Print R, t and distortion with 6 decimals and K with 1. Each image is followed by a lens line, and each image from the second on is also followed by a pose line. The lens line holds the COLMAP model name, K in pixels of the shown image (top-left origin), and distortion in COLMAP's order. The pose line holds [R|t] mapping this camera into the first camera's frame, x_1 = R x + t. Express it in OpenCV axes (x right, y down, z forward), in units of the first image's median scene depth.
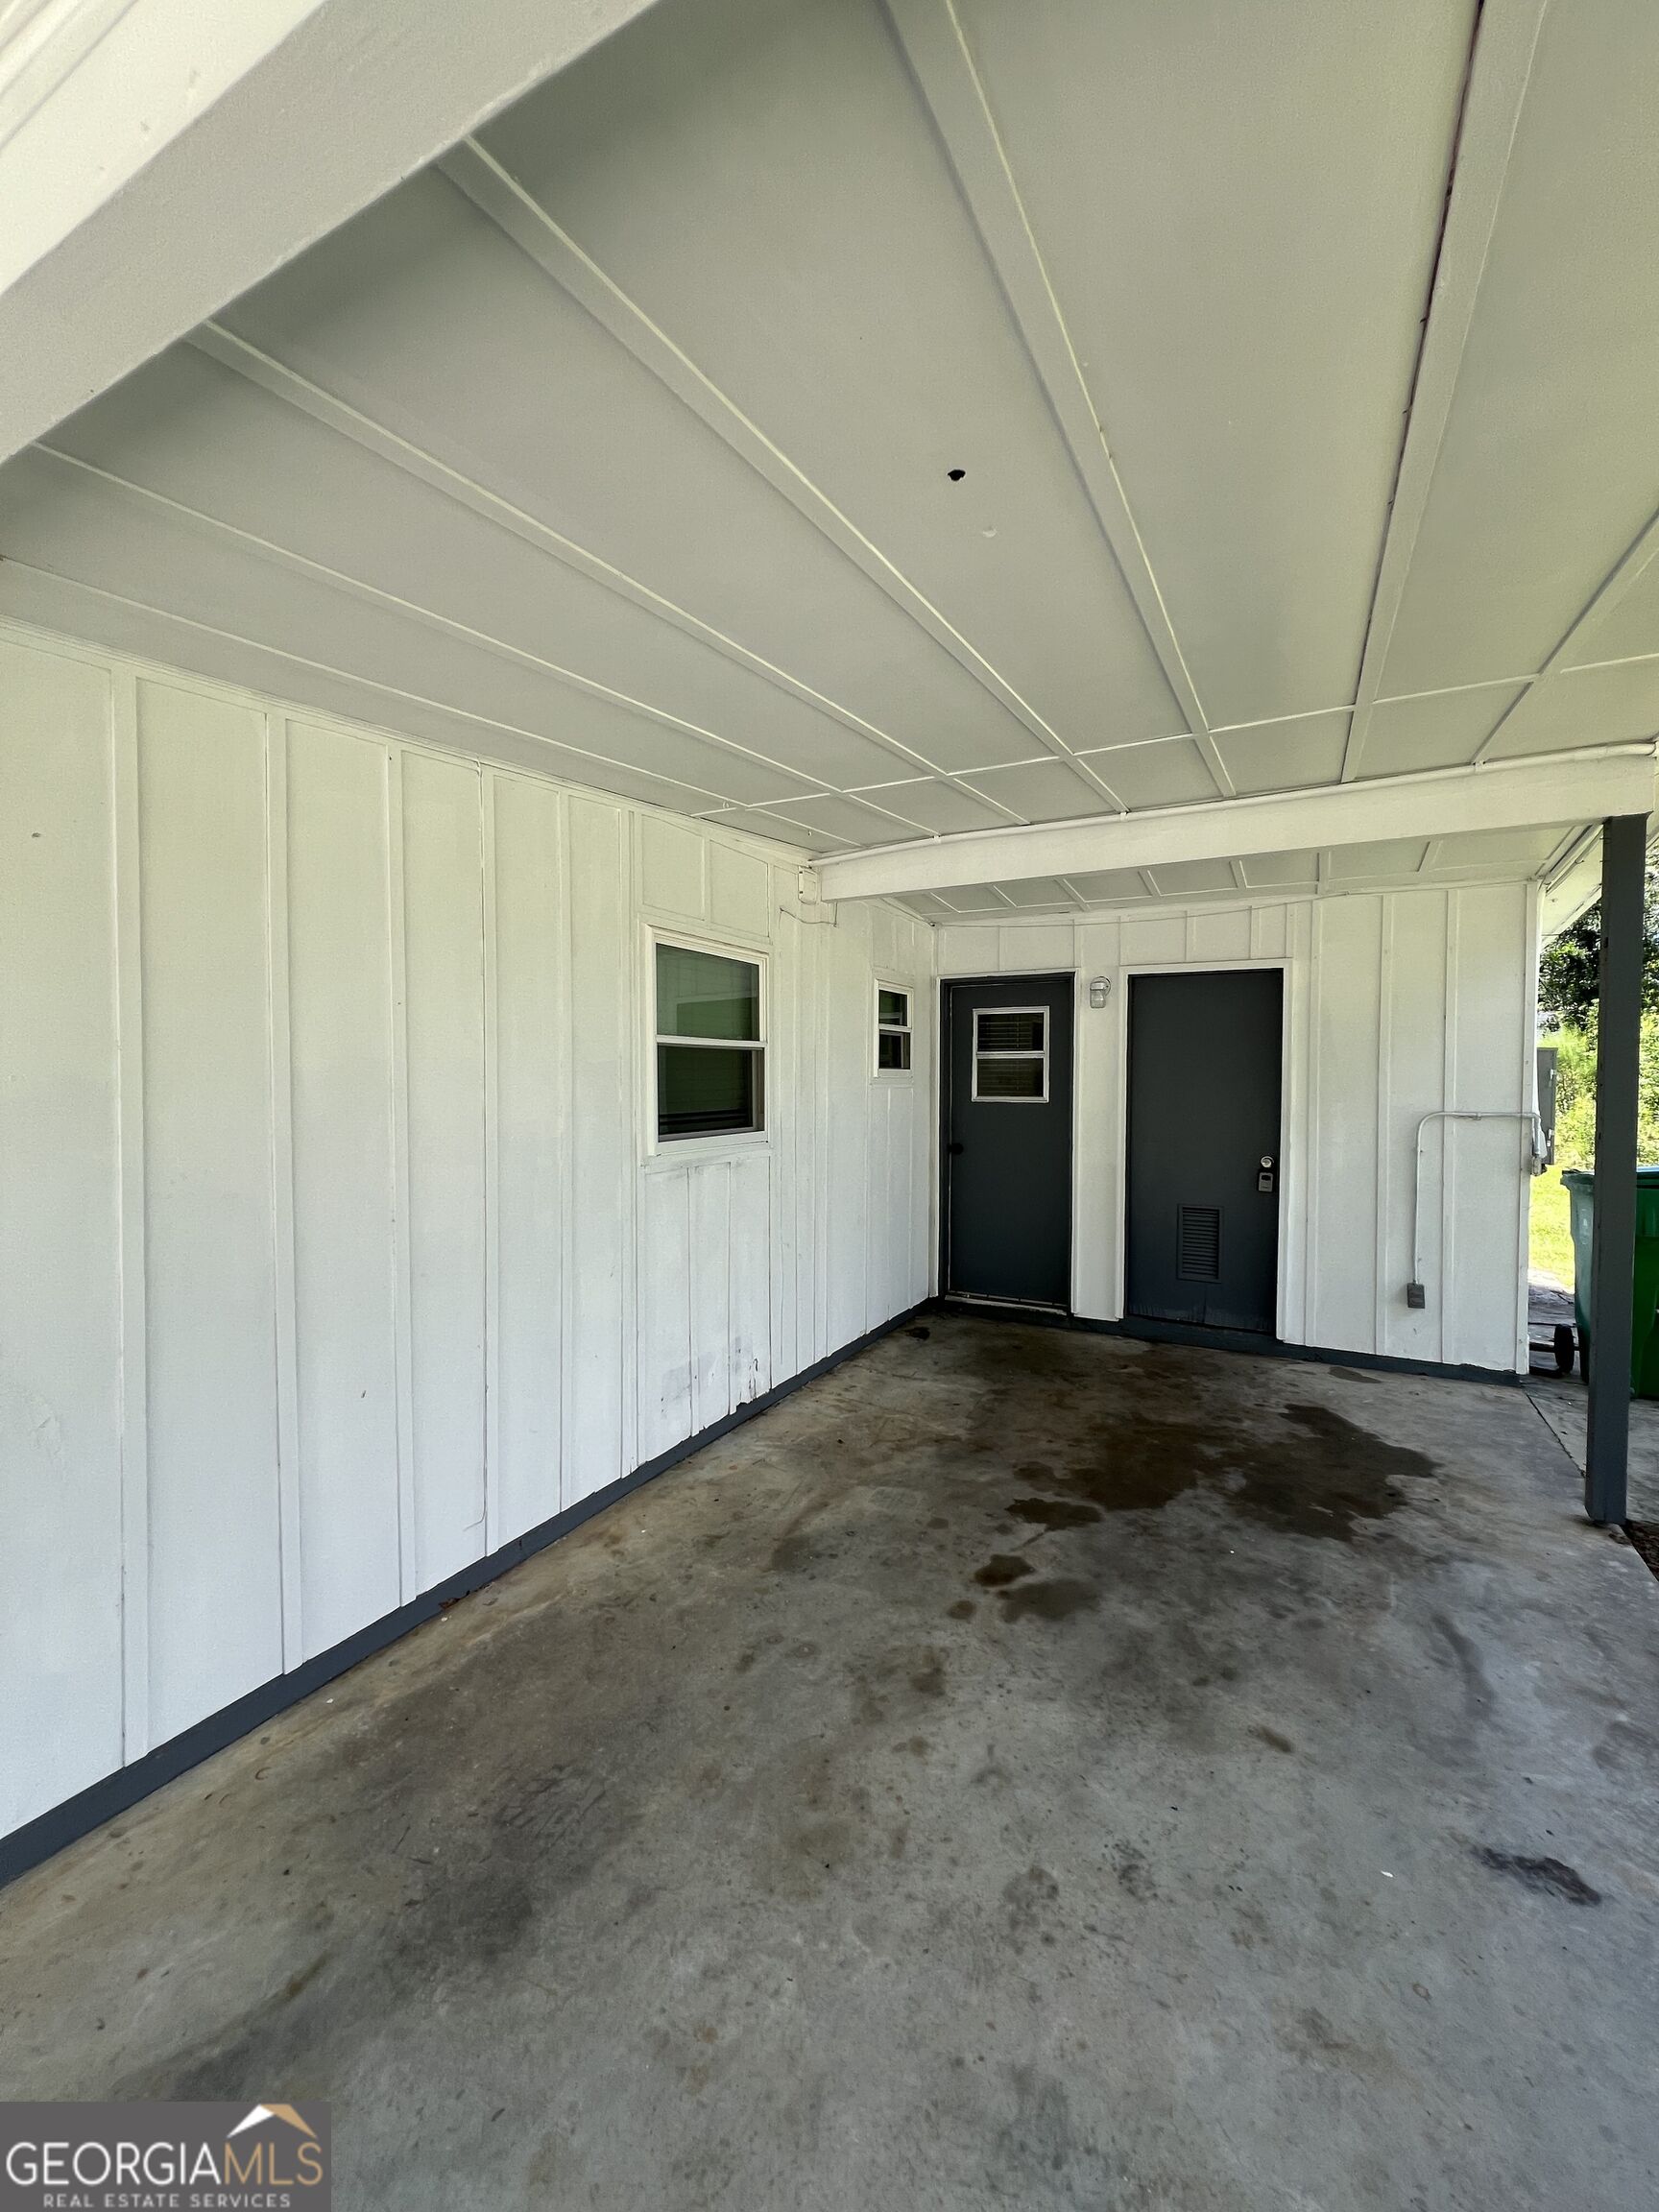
lens RADIAL K [[901.2, 0, 838.5], [0, 901.2, 1119.2], [0, 0, 1]] dist [-0.008358, -0.000686]
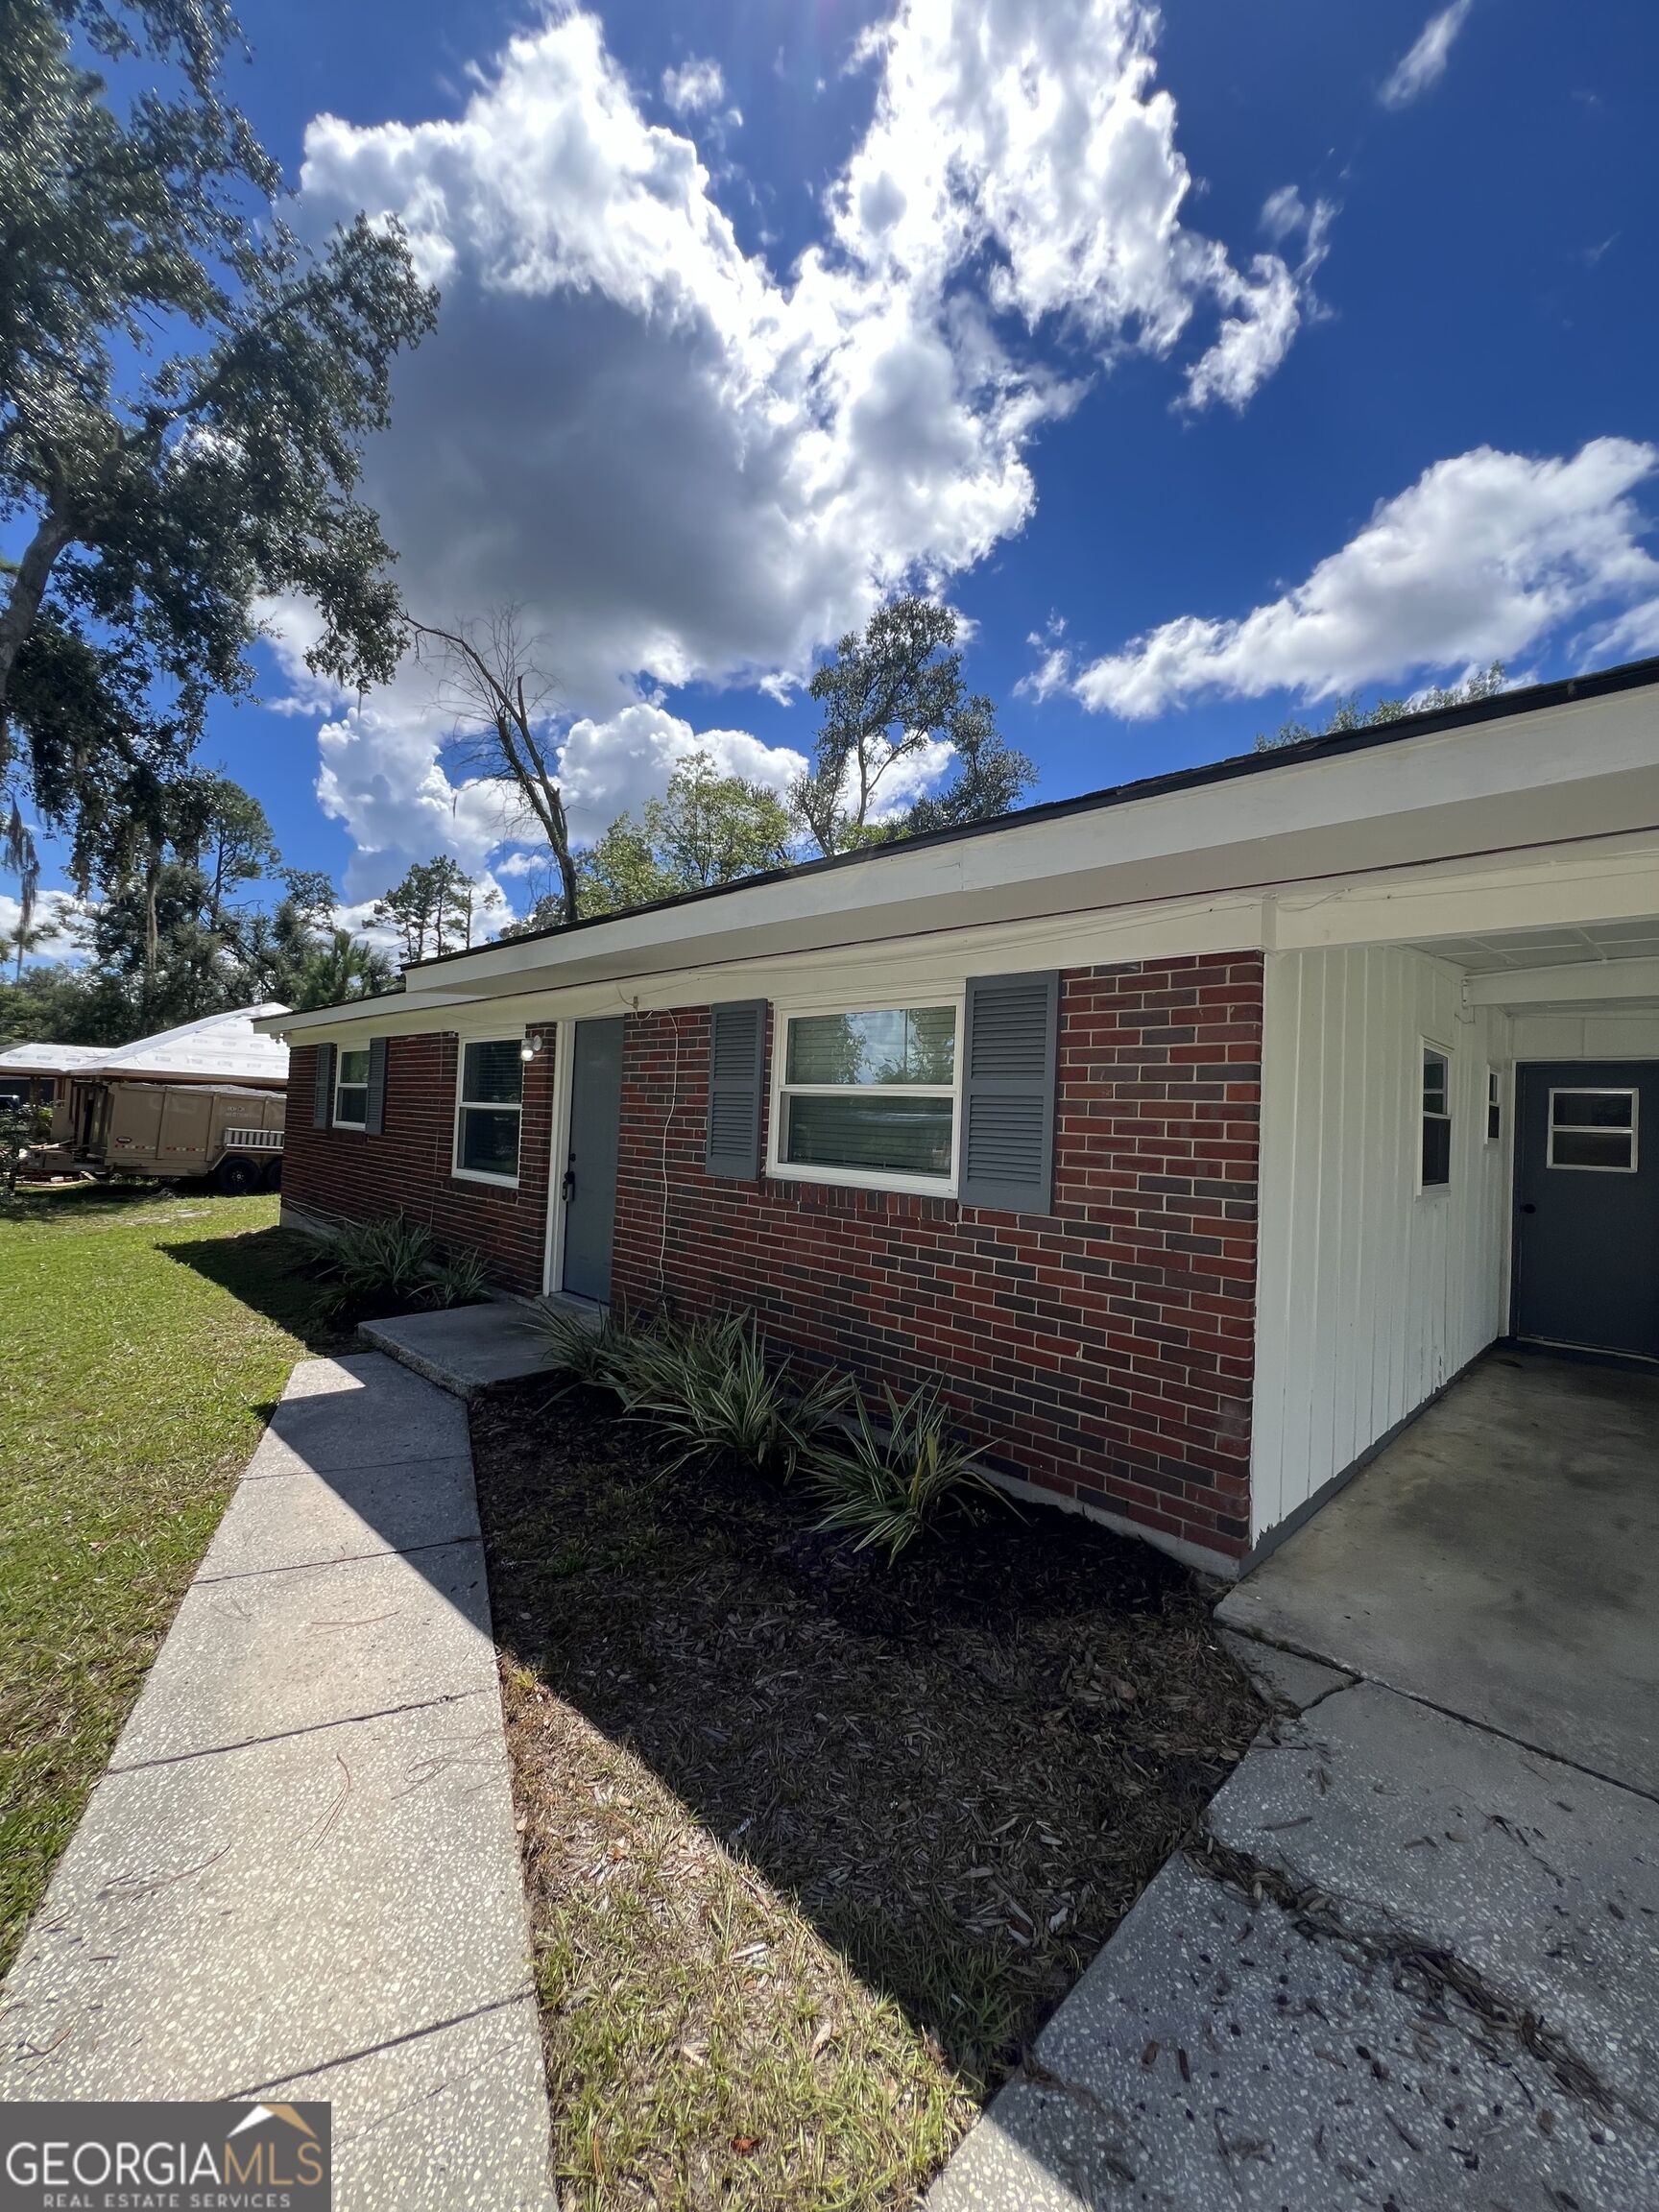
lens RADIAL K [[901.2, 0, 824.0], [0, 901.2, 1108.4], [0, 0, 1]] dist [-0.008358, -0.000686]
pose [[0.953238, 0.036055, -0.300061, -0.564503], [-0.056630, 0.996581, -0.060155, 0.036072], [0.296866, 0.074335, 0.952021, -0.531057]]
